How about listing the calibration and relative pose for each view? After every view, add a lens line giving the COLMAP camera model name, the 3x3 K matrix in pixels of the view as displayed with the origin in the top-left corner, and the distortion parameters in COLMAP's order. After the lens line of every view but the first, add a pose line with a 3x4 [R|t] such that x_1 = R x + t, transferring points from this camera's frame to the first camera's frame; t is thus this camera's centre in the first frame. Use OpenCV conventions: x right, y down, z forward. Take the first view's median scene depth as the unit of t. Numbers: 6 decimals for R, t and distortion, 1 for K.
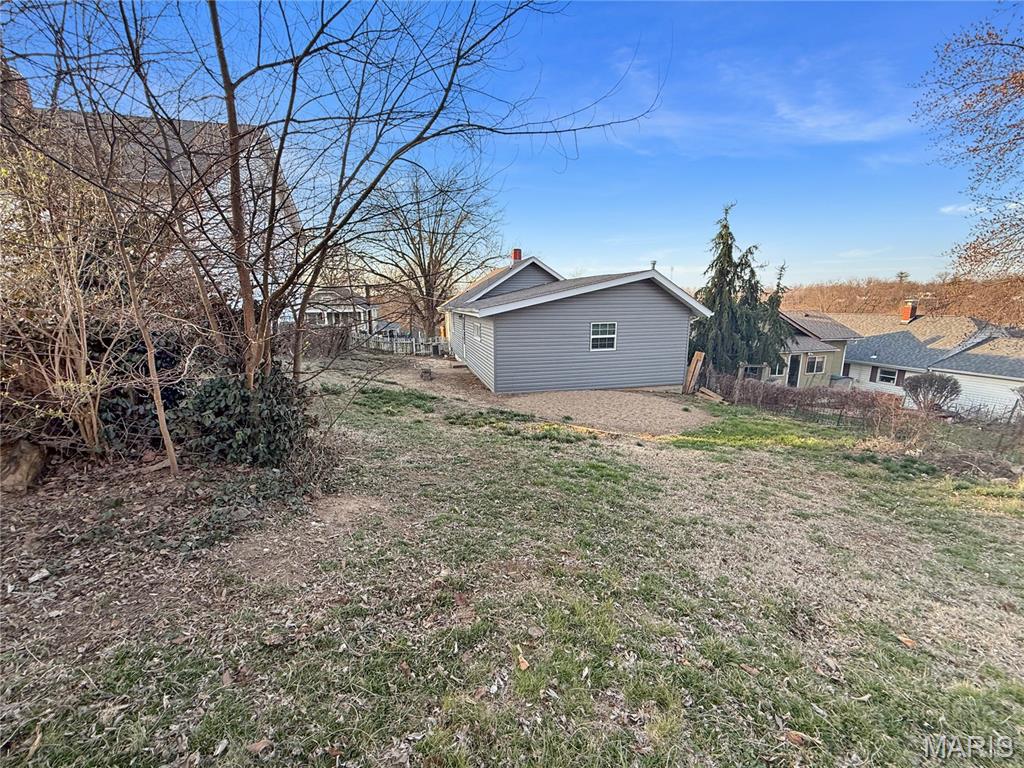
lens RADIAL K [[417.2, 0, 511.3], [0, 417.2, 390.3], [0, 0, 1]] dist [-0.001187, -0.000017]
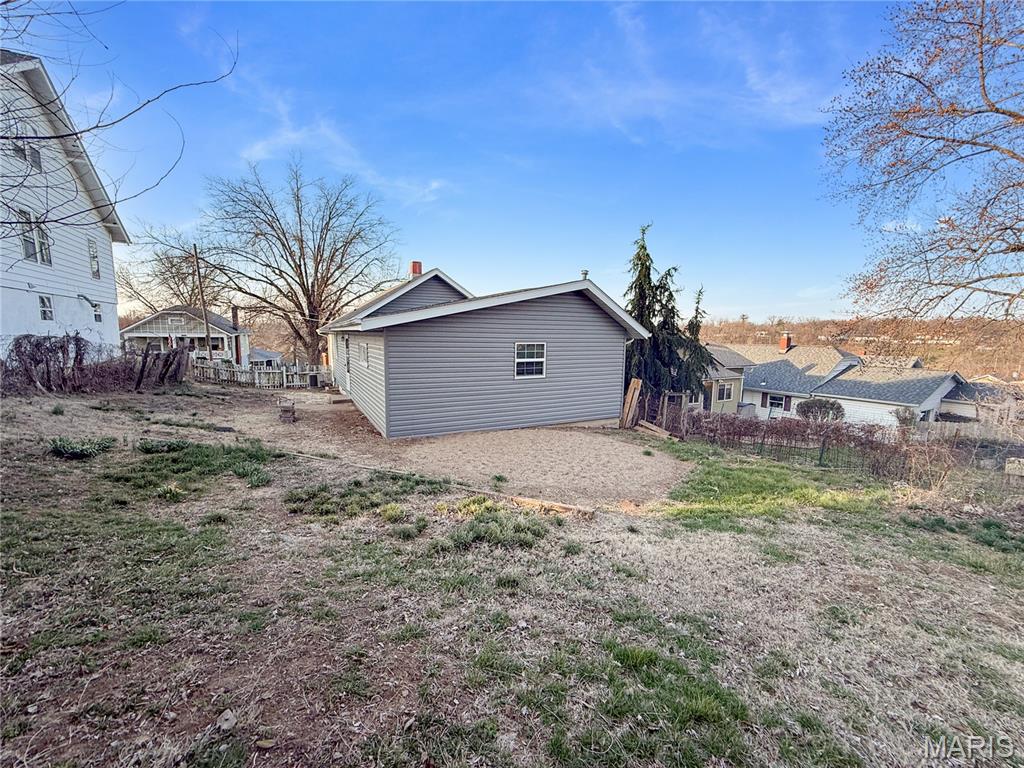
lens RADIAL K [[417.2, 0, 511.3], [0, 417.2, 390.3], [0, 0, 1]] dist [-0.001187, -0.000017]
pose [[0.972707, -0.014490, 0.231585, 0.001577], [0.031915, 0.996917, -0.071675, -0.012091], [-0.229833, 0.077110, 0.970171, 0.175800]]
